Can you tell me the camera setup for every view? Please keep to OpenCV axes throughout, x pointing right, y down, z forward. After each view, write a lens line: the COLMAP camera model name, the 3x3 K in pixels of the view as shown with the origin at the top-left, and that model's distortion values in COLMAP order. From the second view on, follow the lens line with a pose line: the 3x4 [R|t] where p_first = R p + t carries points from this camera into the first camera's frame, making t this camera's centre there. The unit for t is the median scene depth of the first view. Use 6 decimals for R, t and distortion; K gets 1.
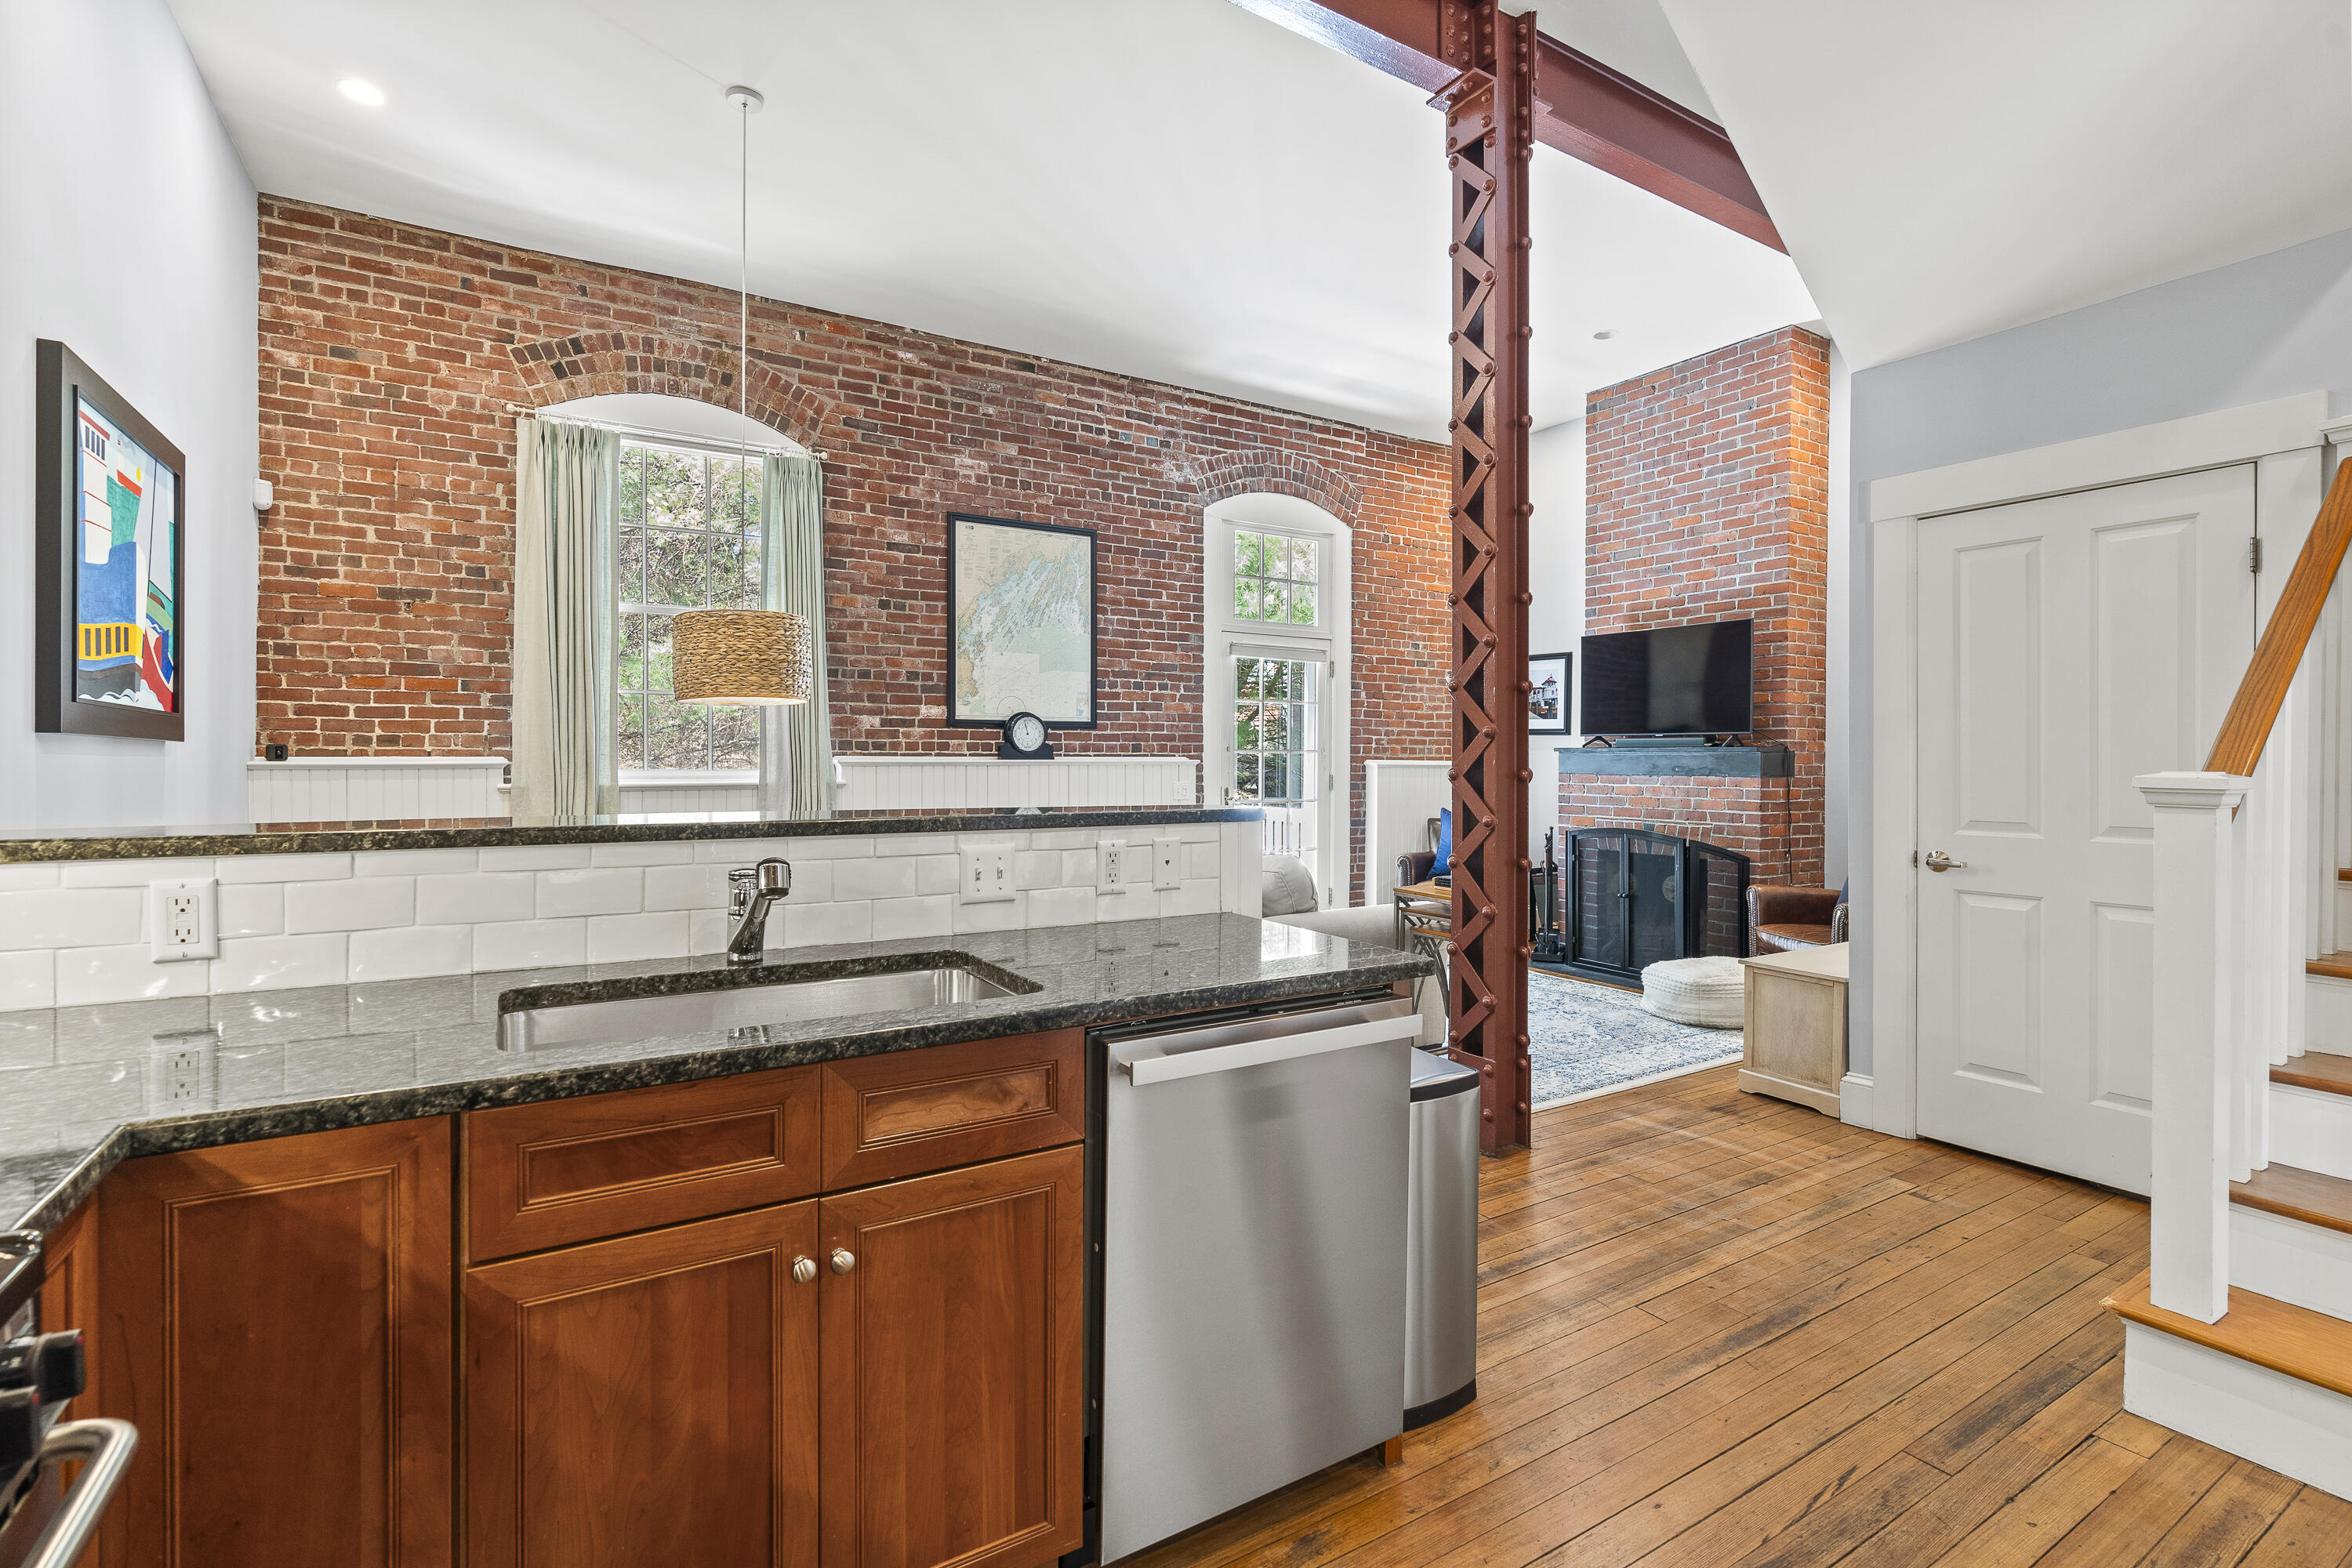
lens RADIAL K [[1076.0, 0, 1180.9], [0, 1076.0, 779.9], [0, 0, 1]] dist [-0.009786, 0.002003]
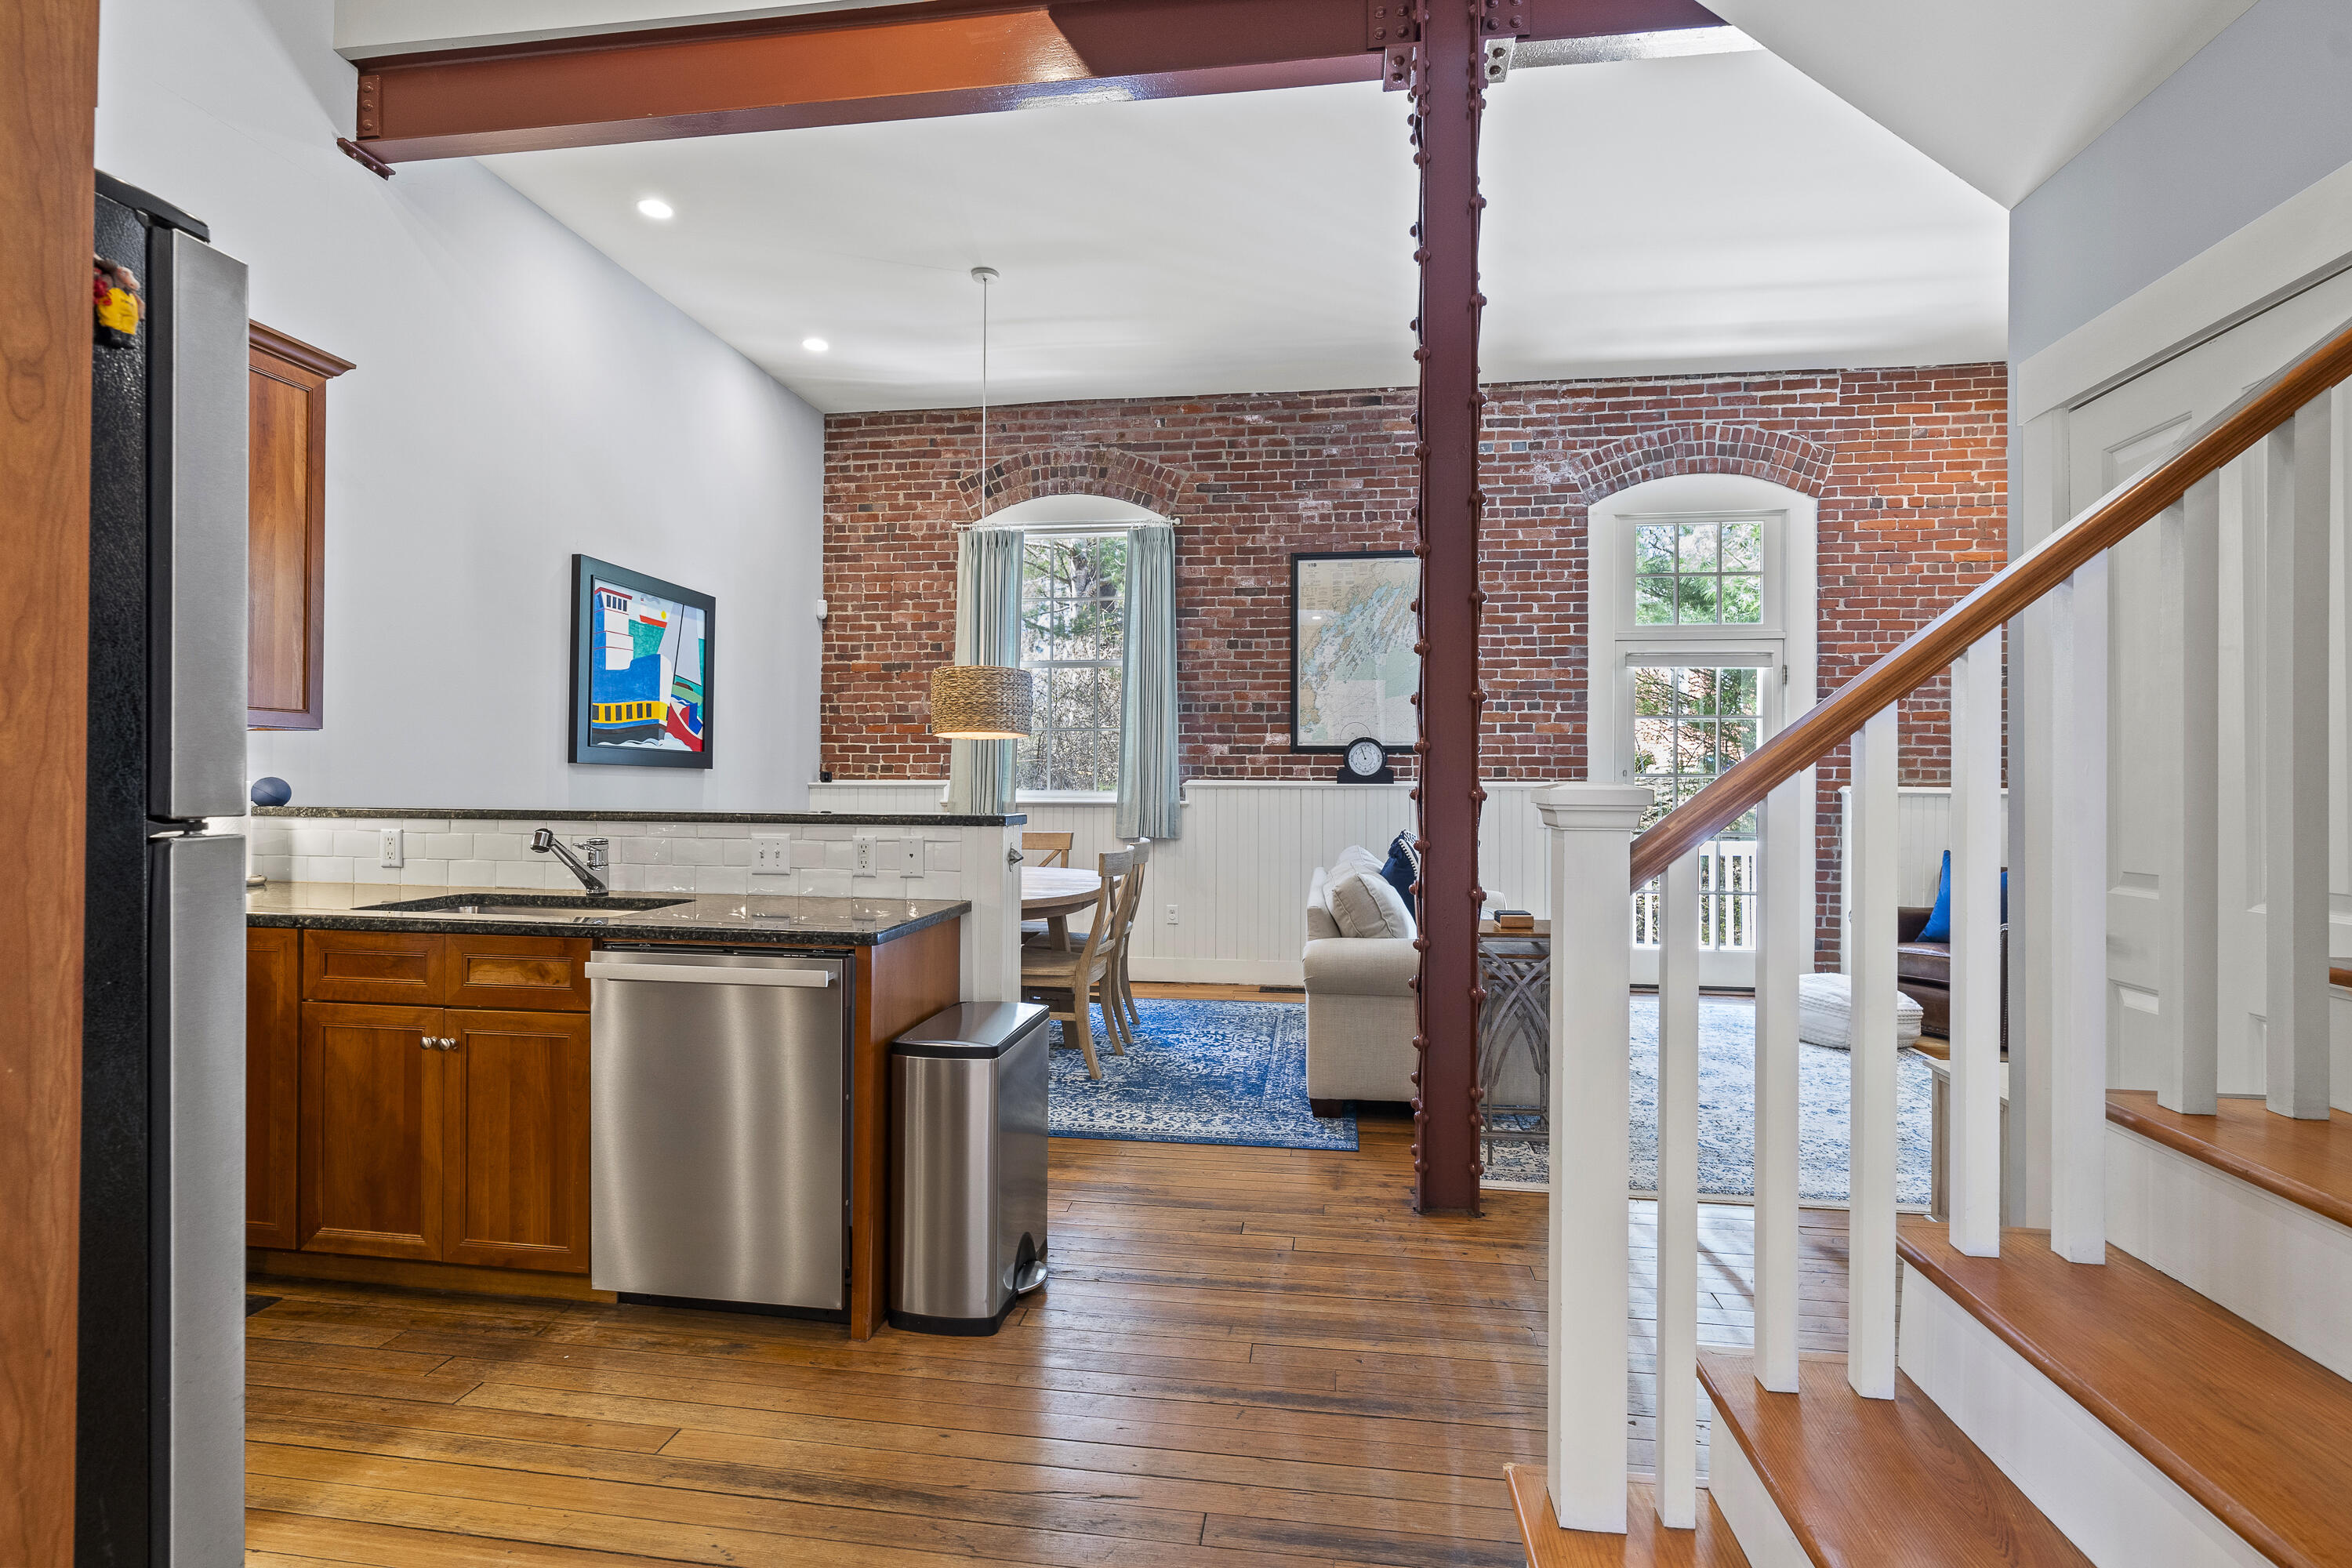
lens RADIAL K [[1113.6, 0, 1177.6], [0, 1113.6, 795.3], [0, 0, 1]] dist [-0.010372, 0.000340]
pose [[0.767146, 0.007145, -0.641433, 0.449552], [-0.017027, 0.999812, -0.009227, 0.005378], [0.641247, 0.018000, 0.767123, 0.084082]]
